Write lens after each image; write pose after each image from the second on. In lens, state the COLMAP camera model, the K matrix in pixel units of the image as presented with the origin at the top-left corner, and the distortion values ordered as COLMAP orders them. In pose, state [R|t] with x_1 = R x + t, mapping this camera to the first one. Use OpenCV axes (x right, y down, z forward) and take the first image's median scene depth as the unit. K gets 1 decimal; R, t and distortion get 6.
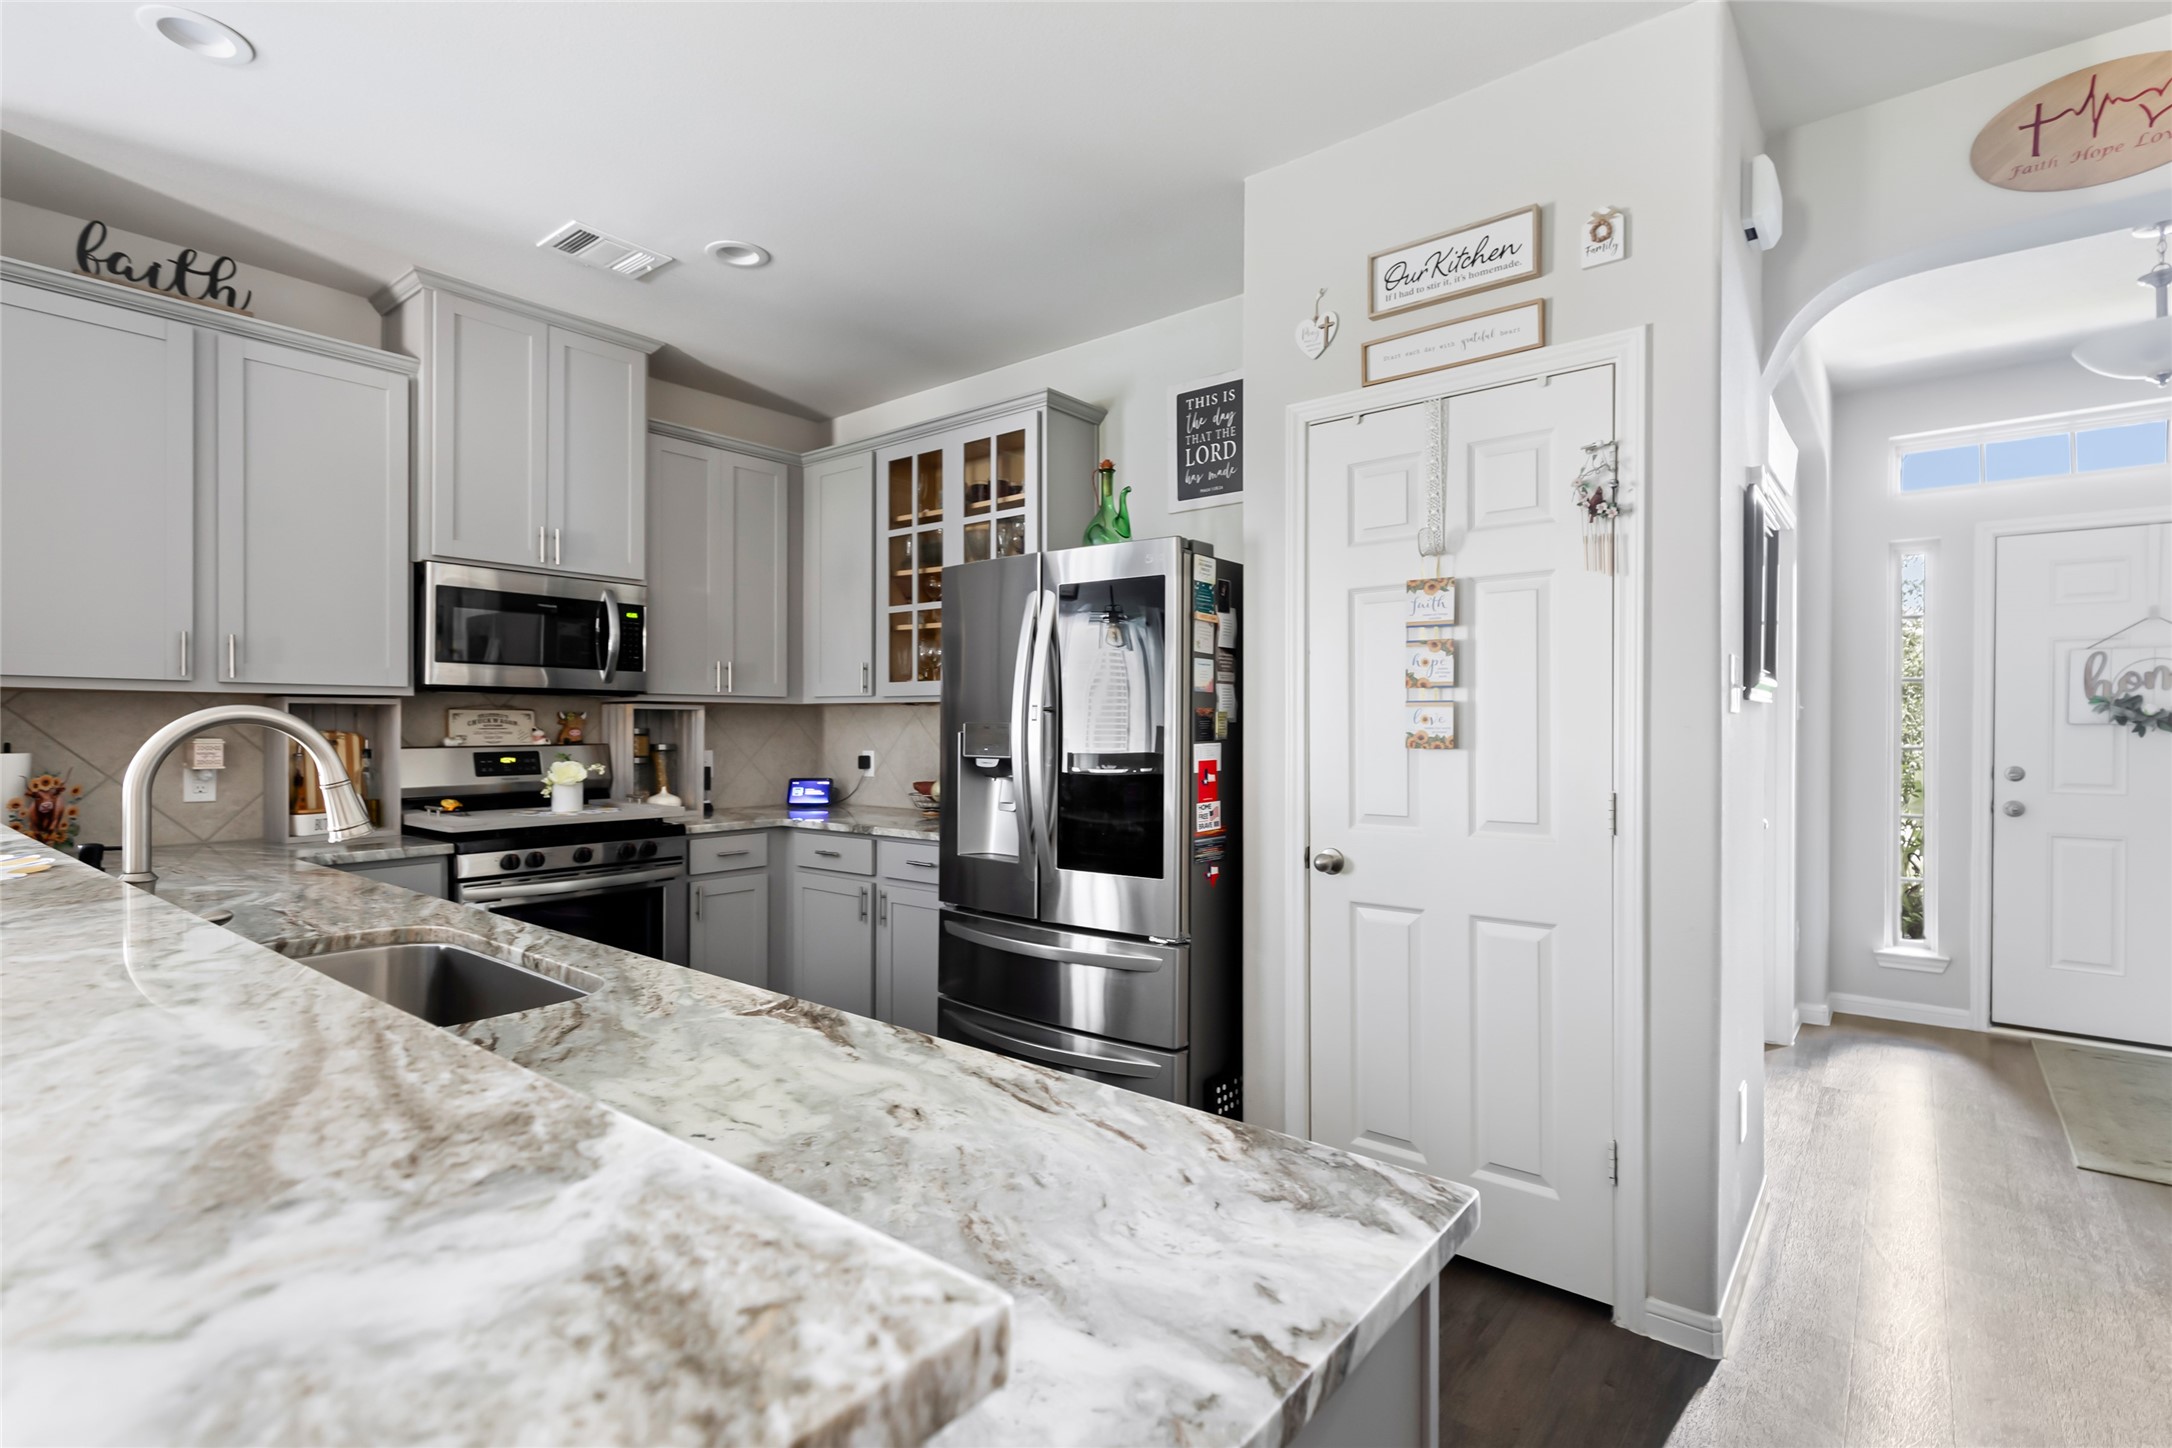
lens RADIAL K [[1041.4, 0, 1084.8], [0, 1041.4, 737.3], [0, 0, 1]] dist [0.001638, 0.000286]
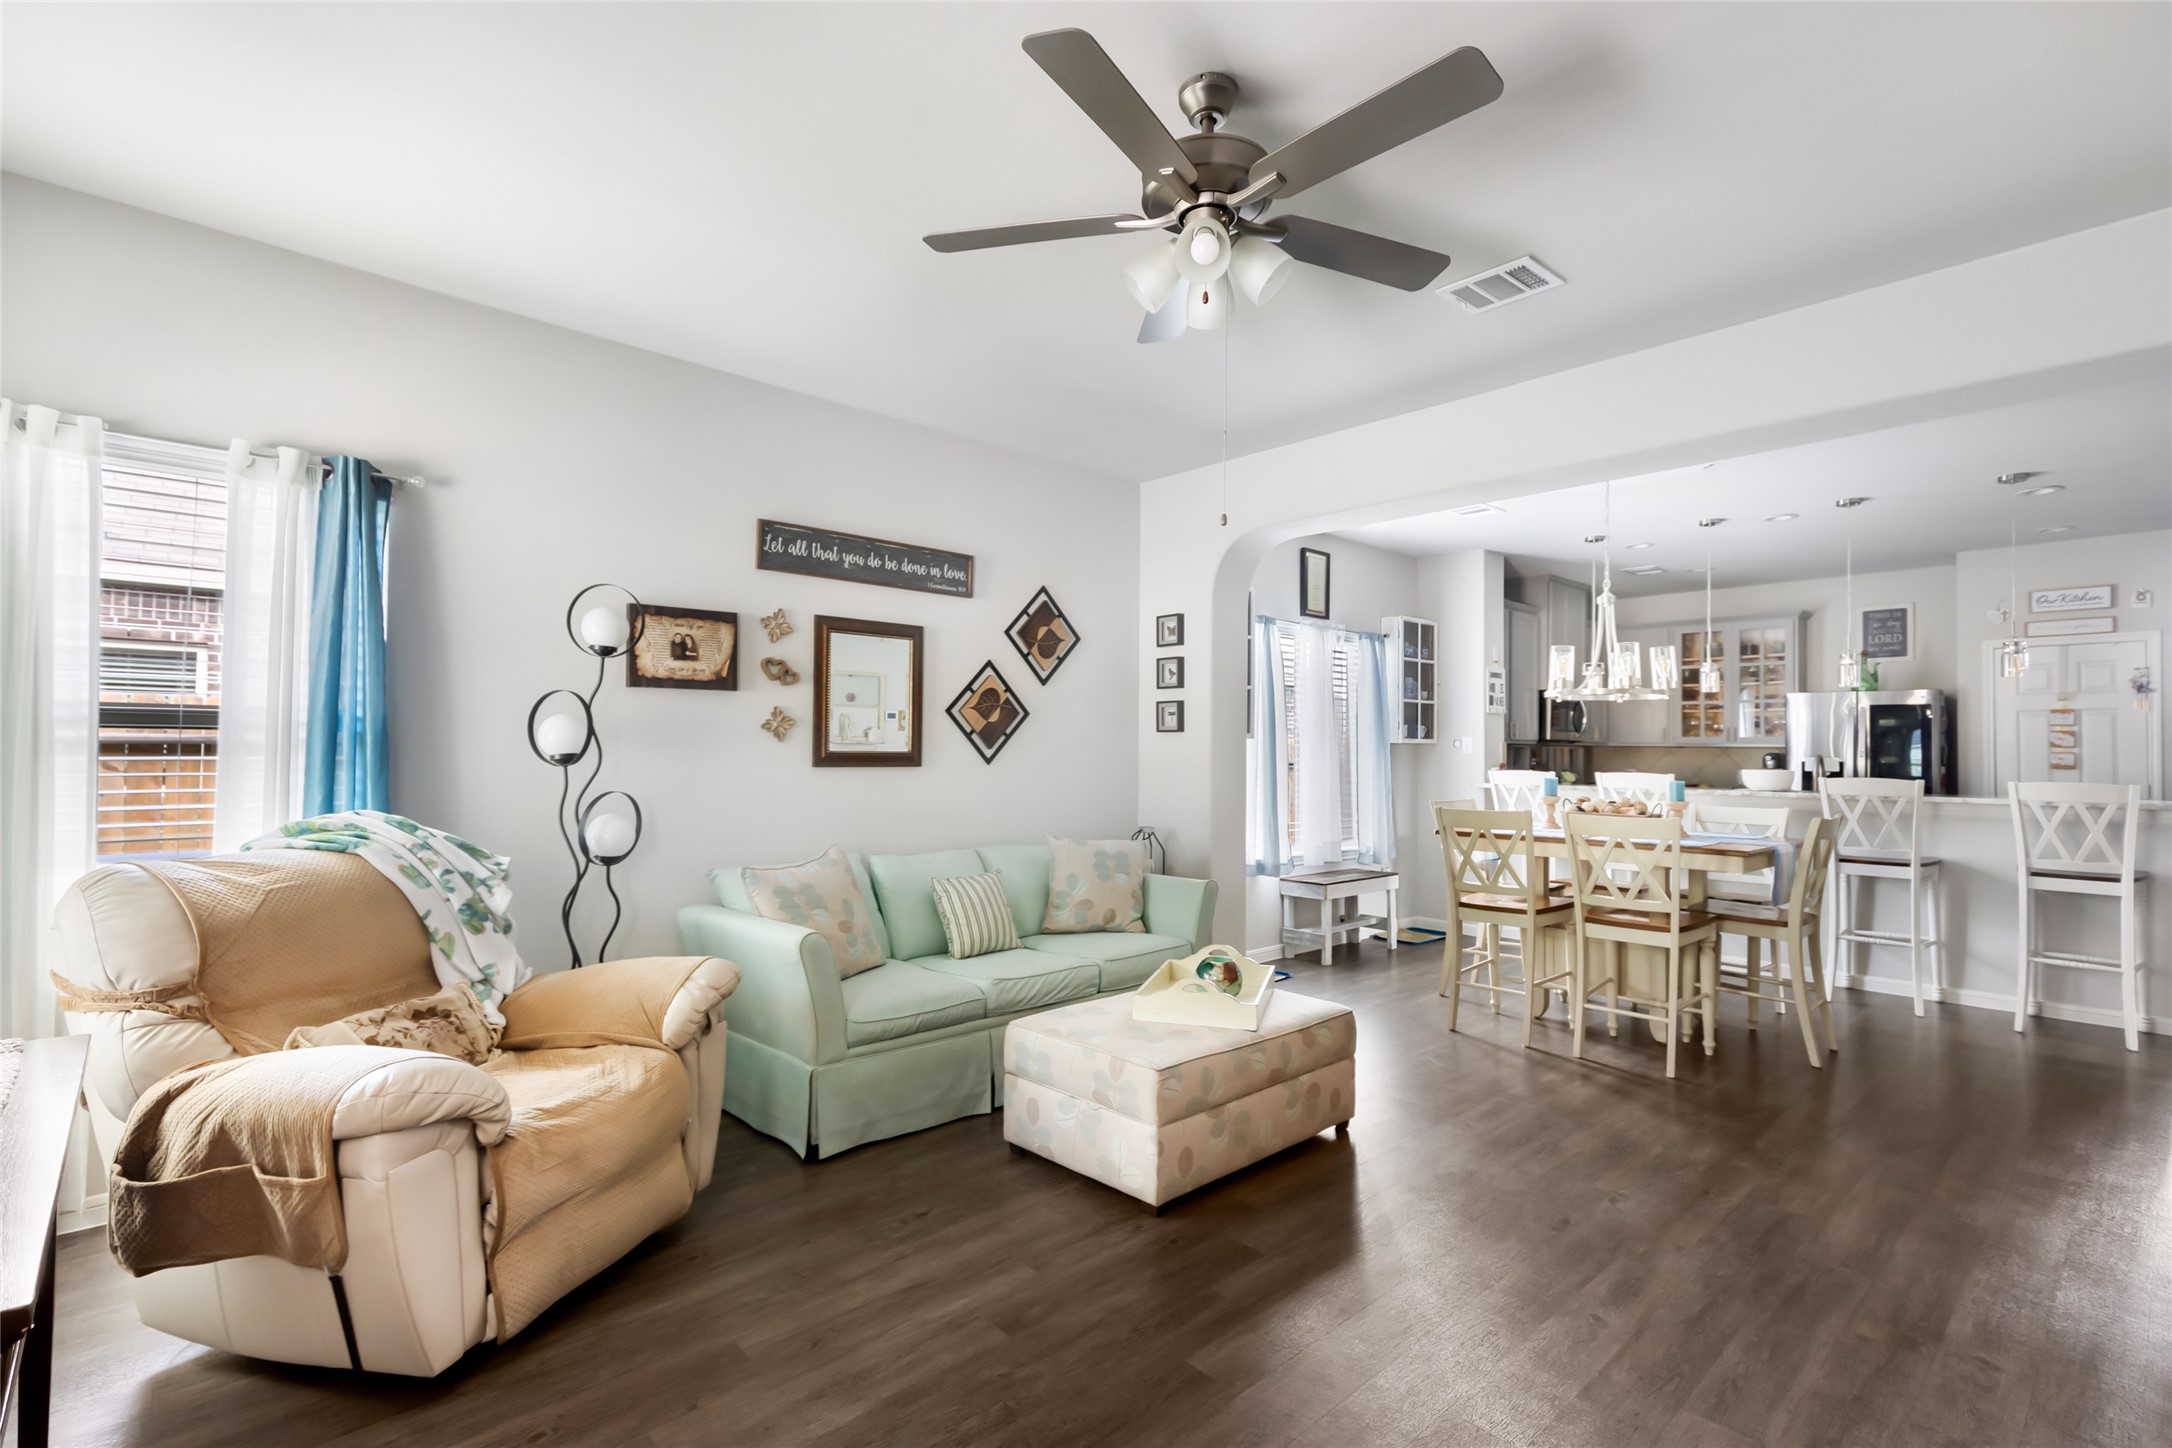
lens RADIAL K [[1051.6, 0, 1086.0], [0, 1051.6, 724.0], [0, 0, 1]] dist [0.034422, -0.000172]
pose [[0.993516, 0.006517, -0.113509, -1.244457], [-0.010362, 0.999391, -0.033314, 0.008799], [0.113223, 0.034274, 0.992978, -1.399940]]
